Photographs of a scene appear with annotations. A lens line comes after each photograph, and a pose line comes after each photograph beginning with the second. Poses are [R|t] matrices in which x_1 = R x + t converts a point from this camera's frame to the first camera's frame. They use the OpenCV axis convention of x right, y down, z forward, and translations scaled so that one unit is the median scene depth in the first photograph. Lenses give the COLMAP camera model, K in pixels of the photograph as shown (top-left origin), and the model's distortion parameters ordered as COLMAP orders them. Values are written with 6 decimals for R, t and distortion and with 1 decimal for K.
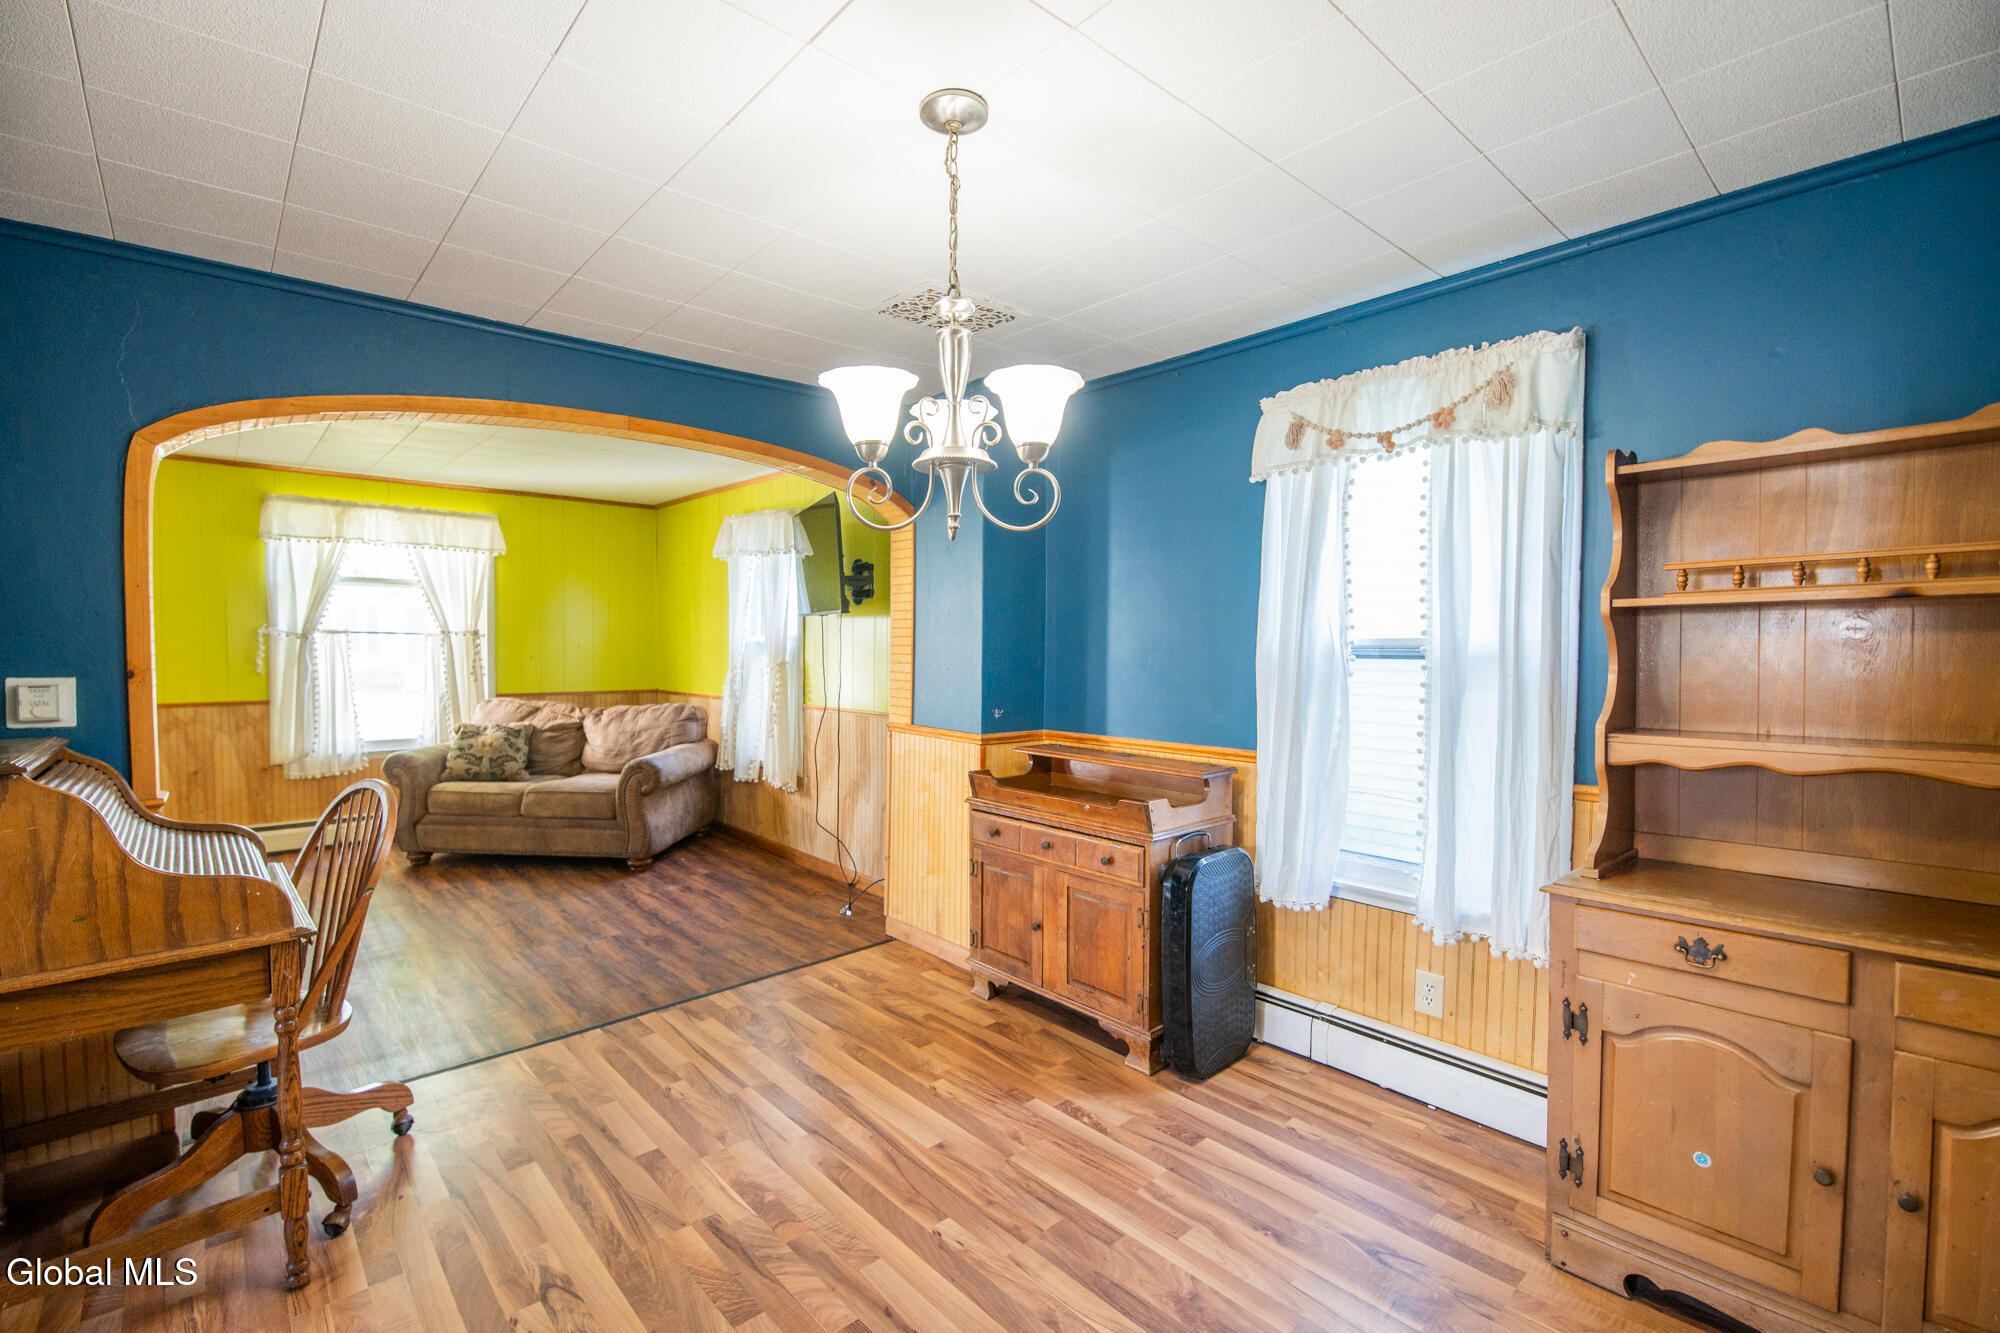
lens RADIAL K [[874.8, 0, 995.5], [0, 874.8, 678.1], [0, 0, 1]] dist [0.000816, -0.008789]
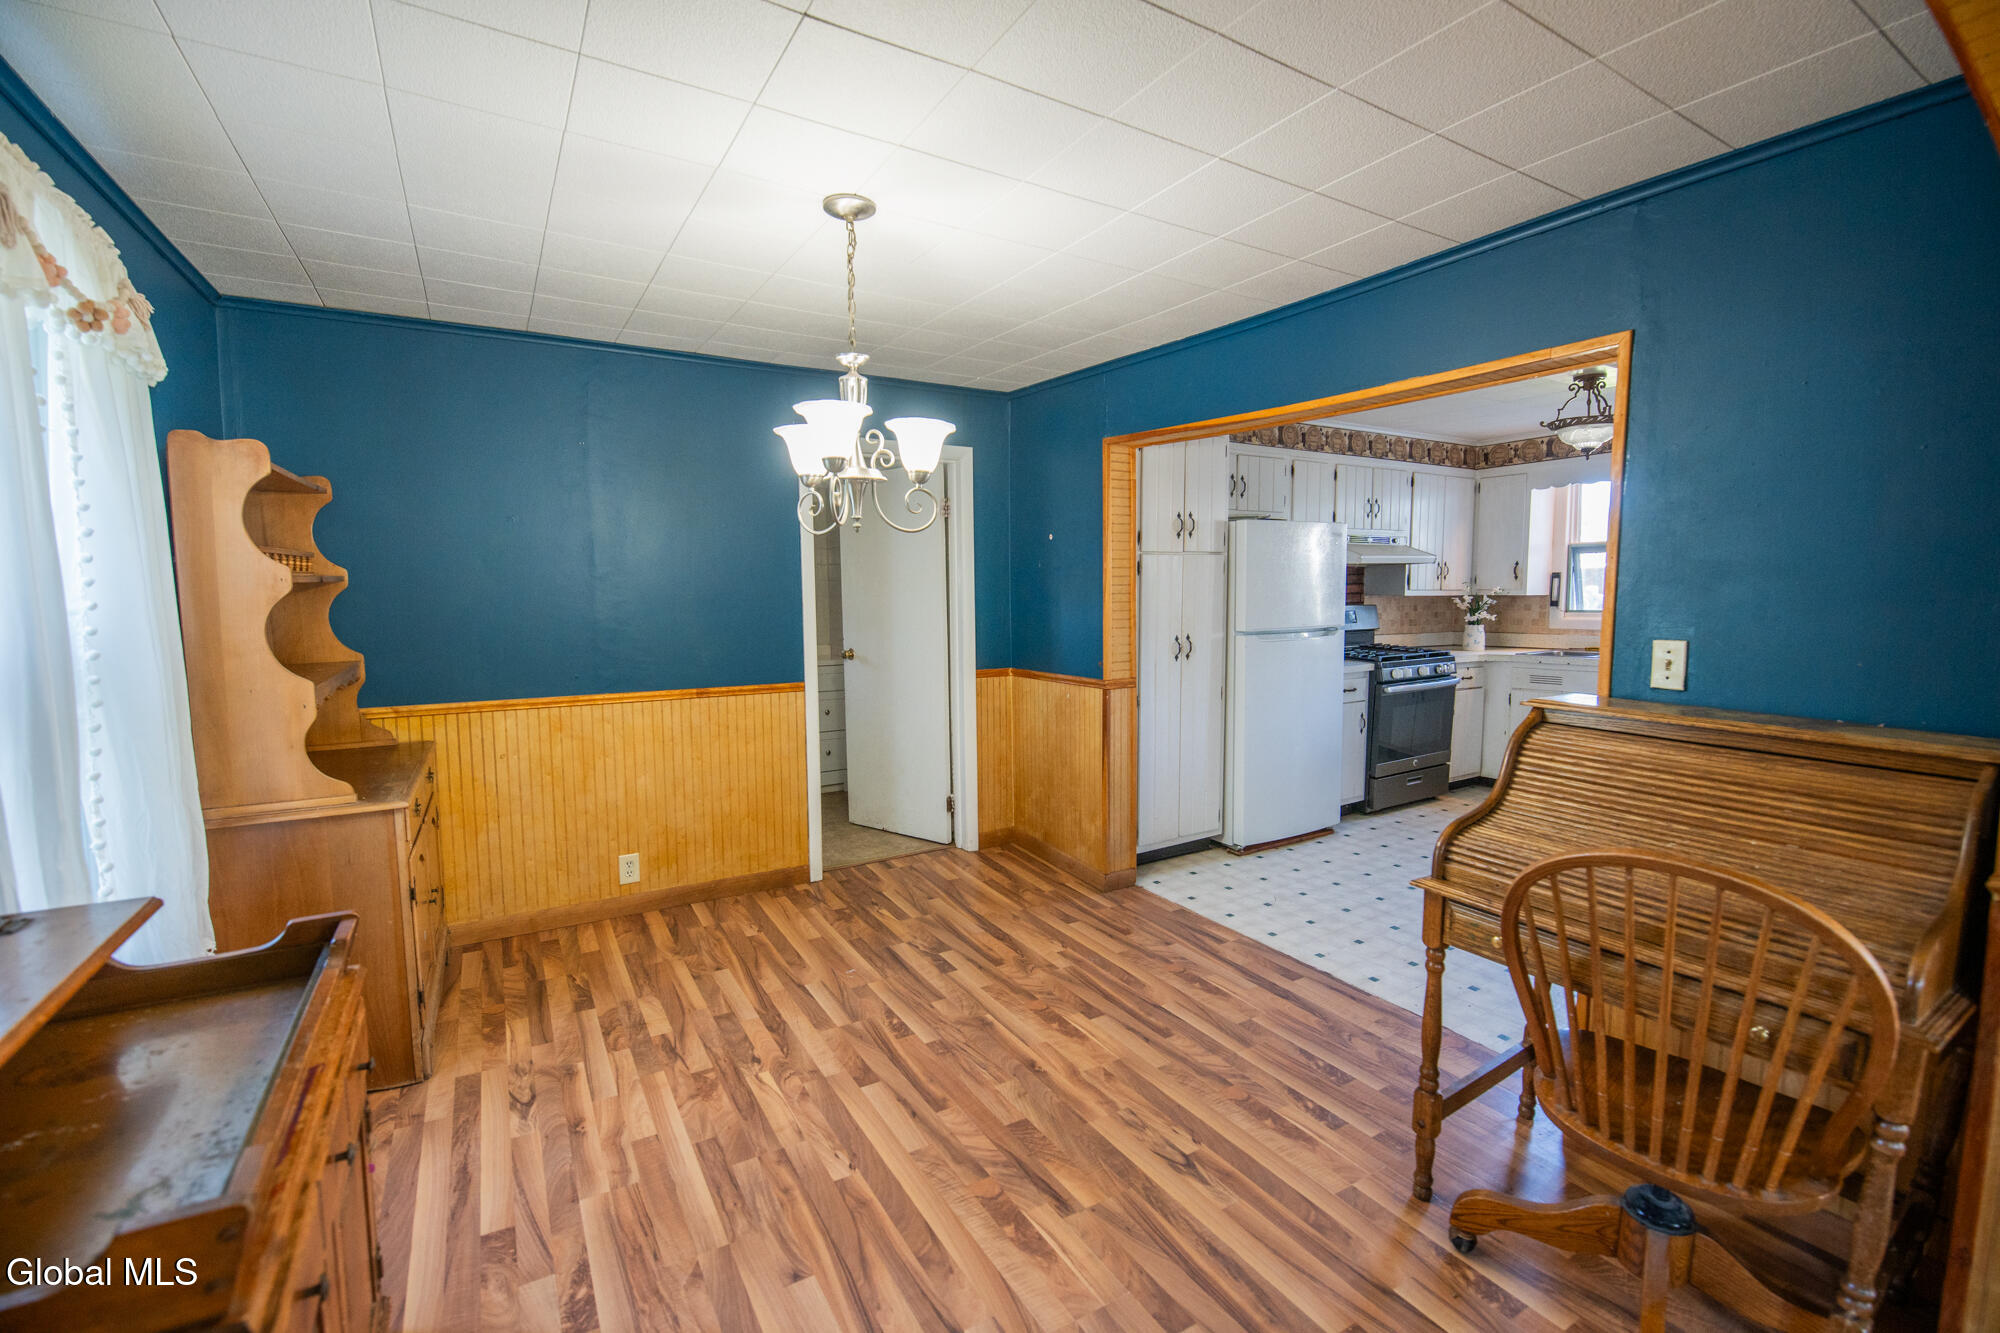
lens RADIAL K [[857.7, 0, 1006.4], [0, 857.7, 660.8], [0, 0, 1]] dist [-0.001579, -0.009011]
pose [[-0.980788, -0.009561, 0.194844, -0.347185], [0.014659, 0.992362, 0.122483, -0.080643], [-0.194527, 0.122986, -0.973157, 1.470144]]
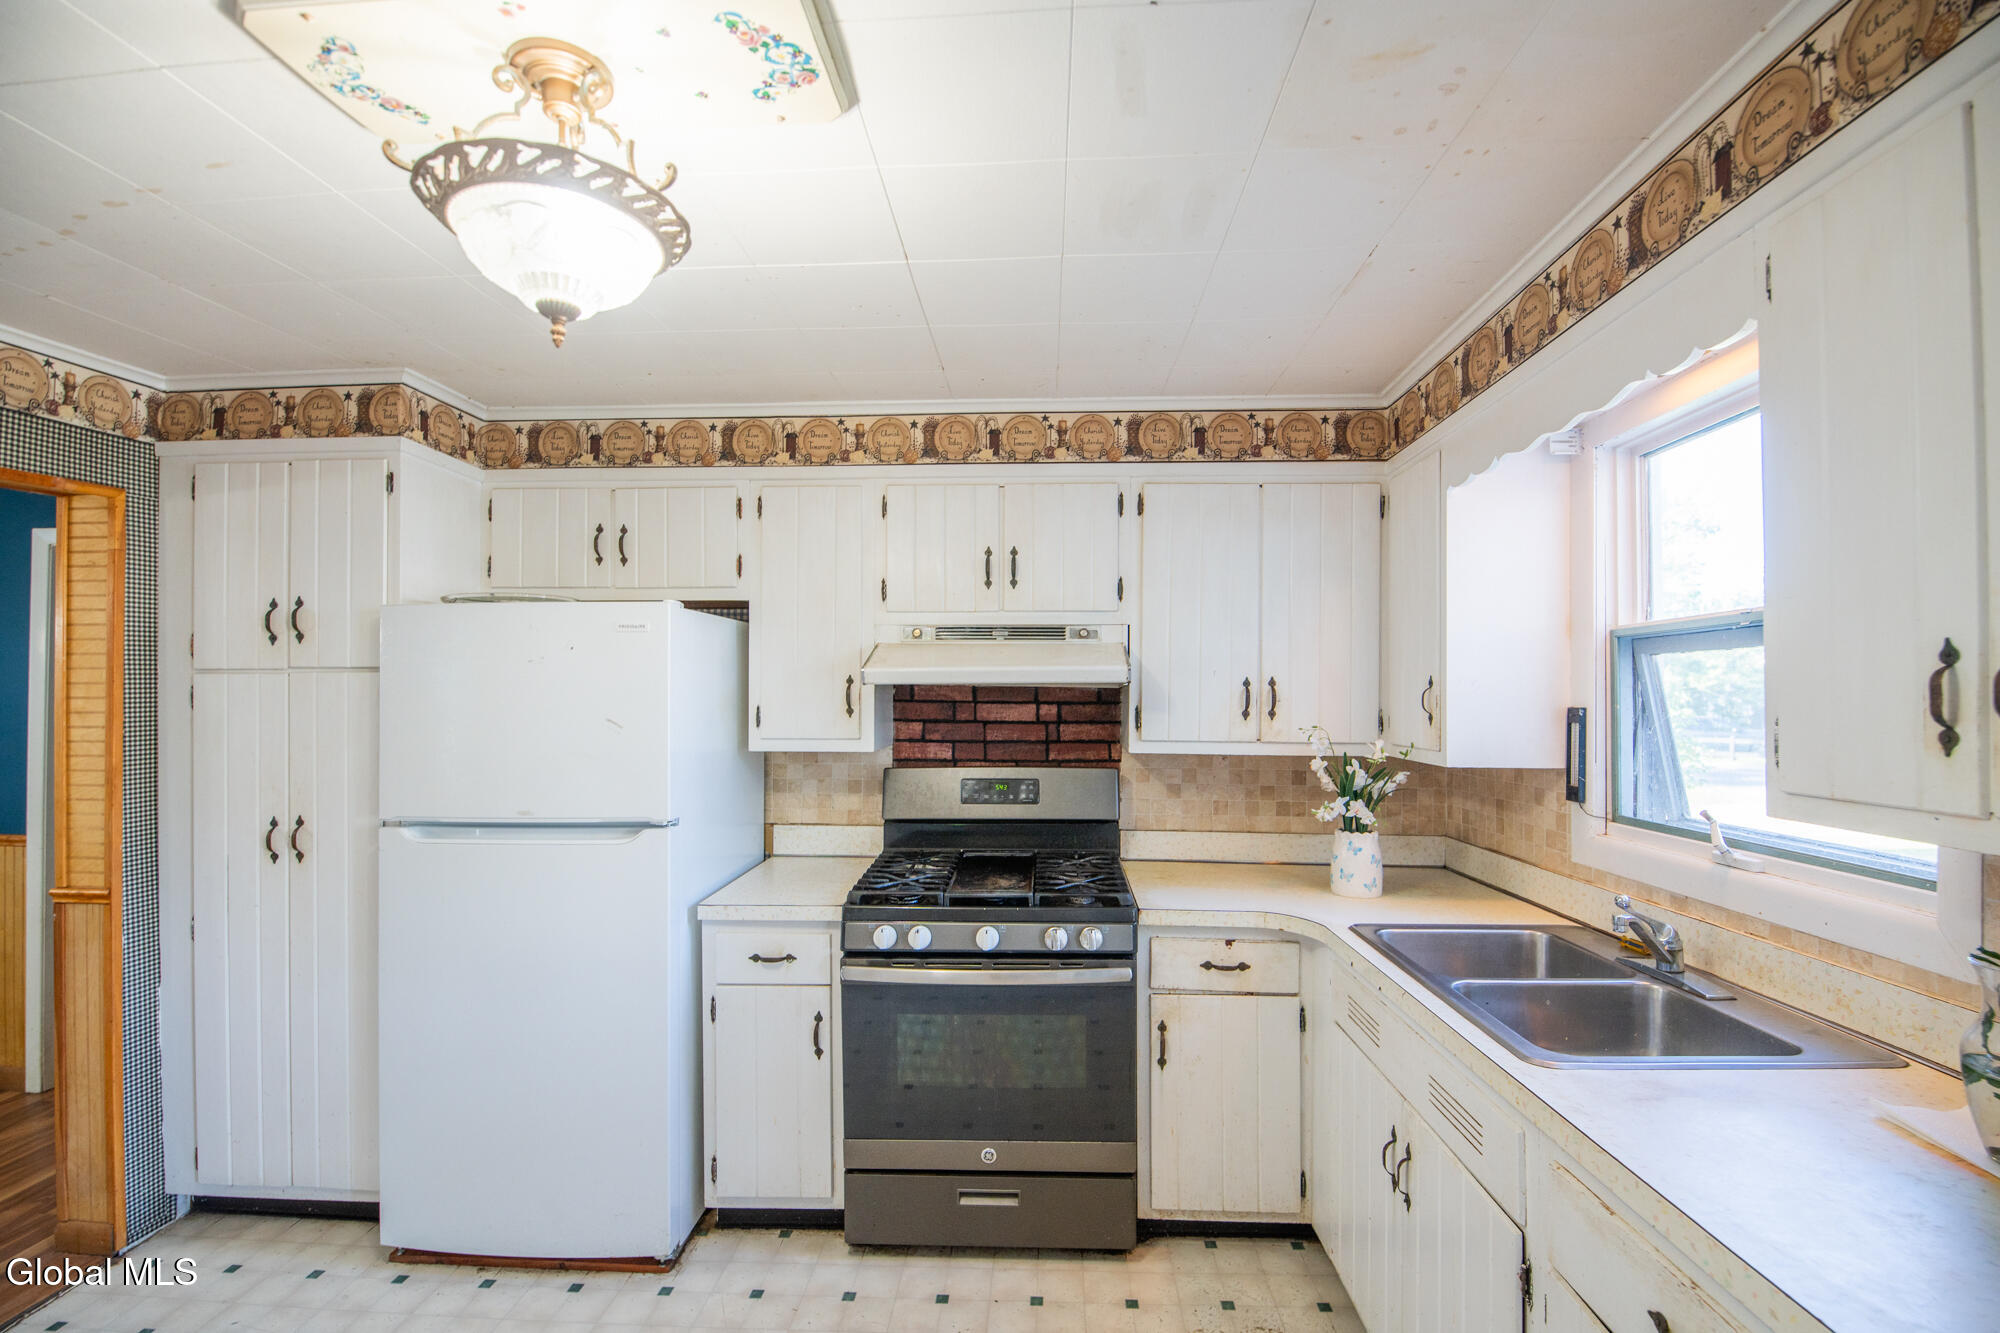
lens RADIAL K [[861.4, 0, 1014.3], [0, 861.4, 683.9], [0, 0, 1]] dist [-0.001404, -0.010202]
pose [[-0.706848, 0.005435, 0.707345, -1.547657], [0.023375, 0.999604, 0.015678, -0.060868], [-0.706979, 0.027616, -0.706695, -0.111086]]
